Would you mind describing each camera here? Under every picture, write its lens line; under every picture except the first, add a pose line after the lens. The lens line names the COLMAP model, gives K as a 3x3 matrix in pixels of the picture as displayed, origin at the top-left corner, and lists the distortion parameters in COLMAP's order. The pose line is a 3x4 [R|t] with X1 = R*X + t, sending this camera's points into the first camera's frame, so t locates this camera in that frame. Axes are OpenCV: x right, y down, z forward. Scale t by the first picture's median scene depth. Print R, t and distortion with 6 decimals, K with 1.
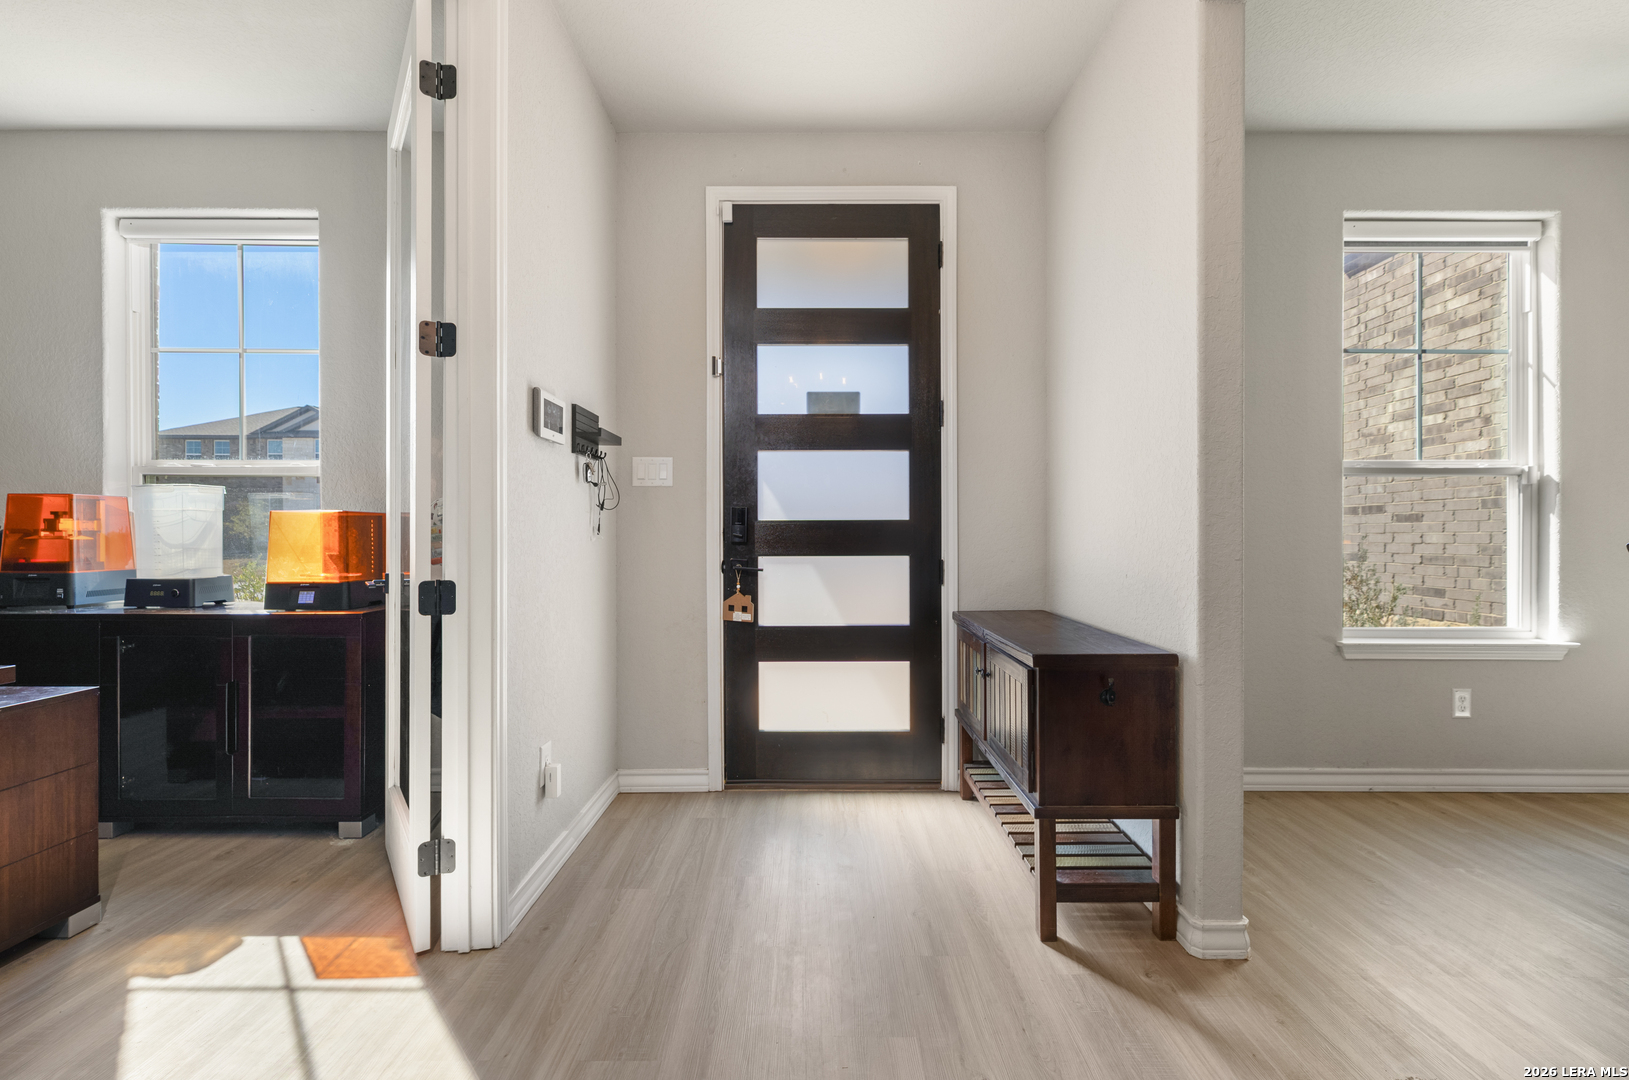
lens RADIAL K [[682.6, 0, 807.1], [0, 682.6, 538.5], [0, 0, 1]] dist [-0.002360, -0.000599]
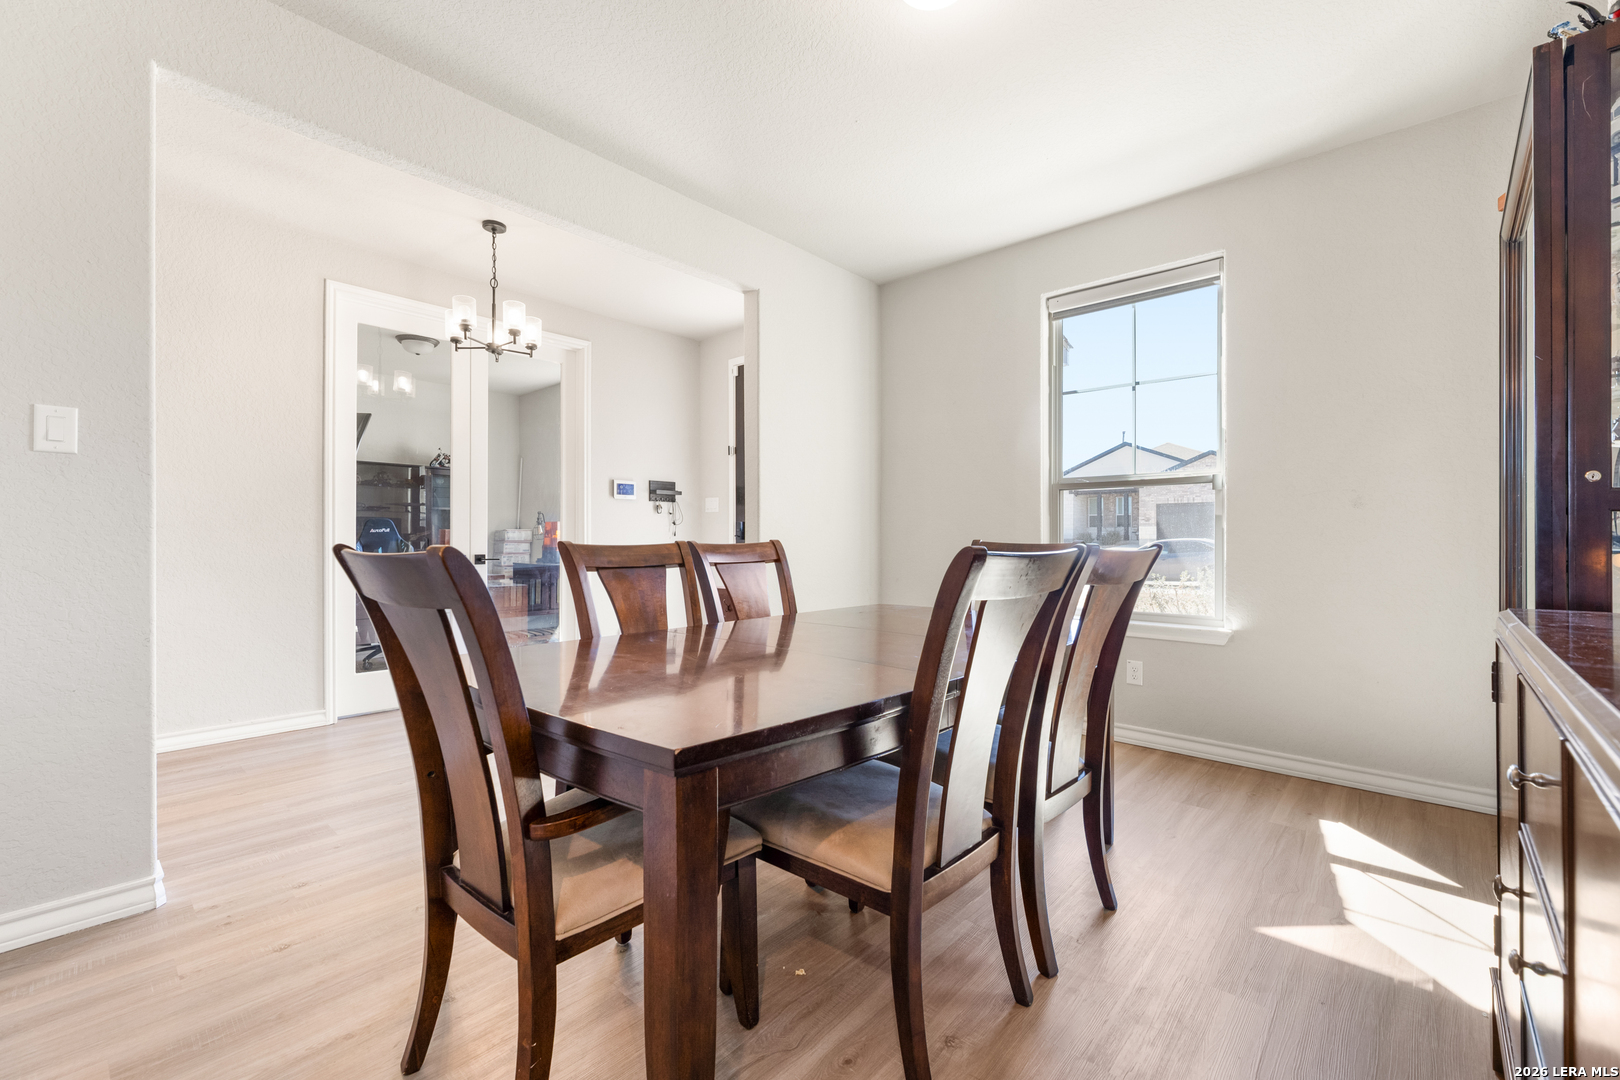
lens RADIAL K [[678.8, 0, 814.2], [0, 678.8, 542.9], [0, 0, 1]] dist [-0.002360, -0.000599]
pose [[0.749741, 0.001950, -0.661729, 1.359713], [-0.008726, 0.999938, -0.006940, 0.023133], [0.661674, 0.010978, 0.749711, -0.302489]]
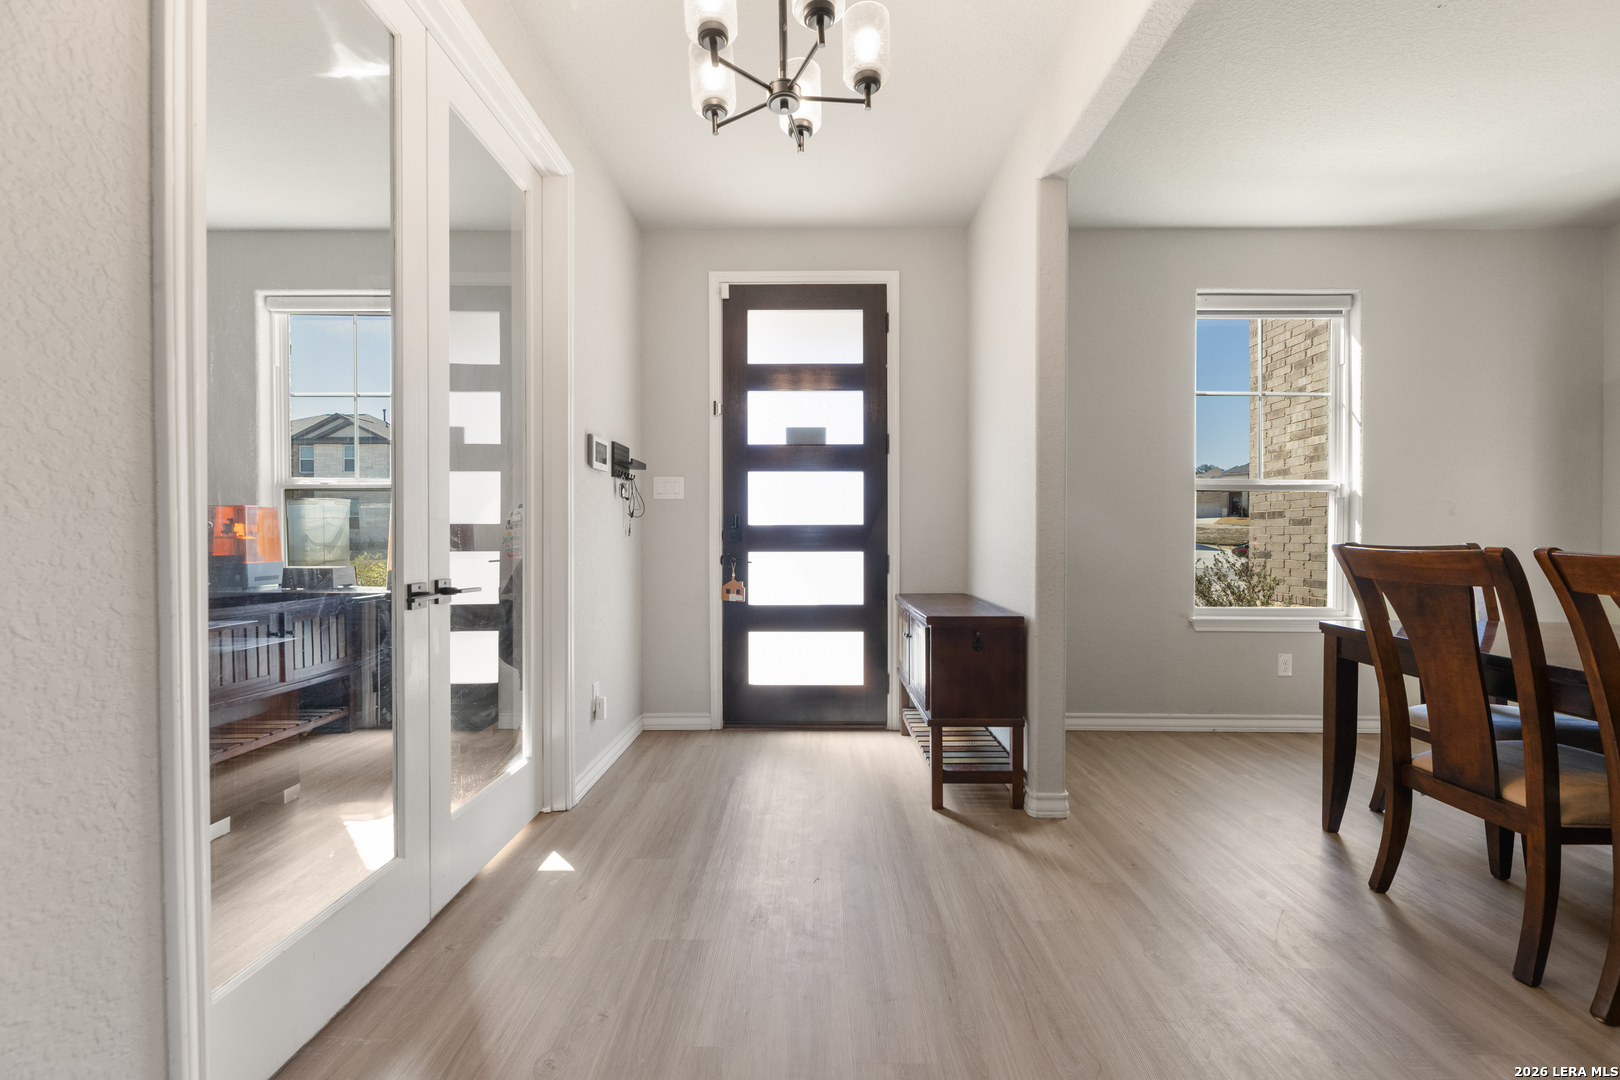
lens RADIAL K [[678.8, 0, 807.5], [0, 678.8, 540.8], [0, 0, 1]] dist [-0.002360, -0.000599]
pose [[0.999969, 0.000894, -0.007877, 0.053659], [-0.000875, 0.999997, 0.002375, 0.000791], [0.007879, -0.002368, 0.999966, -0.315970]]
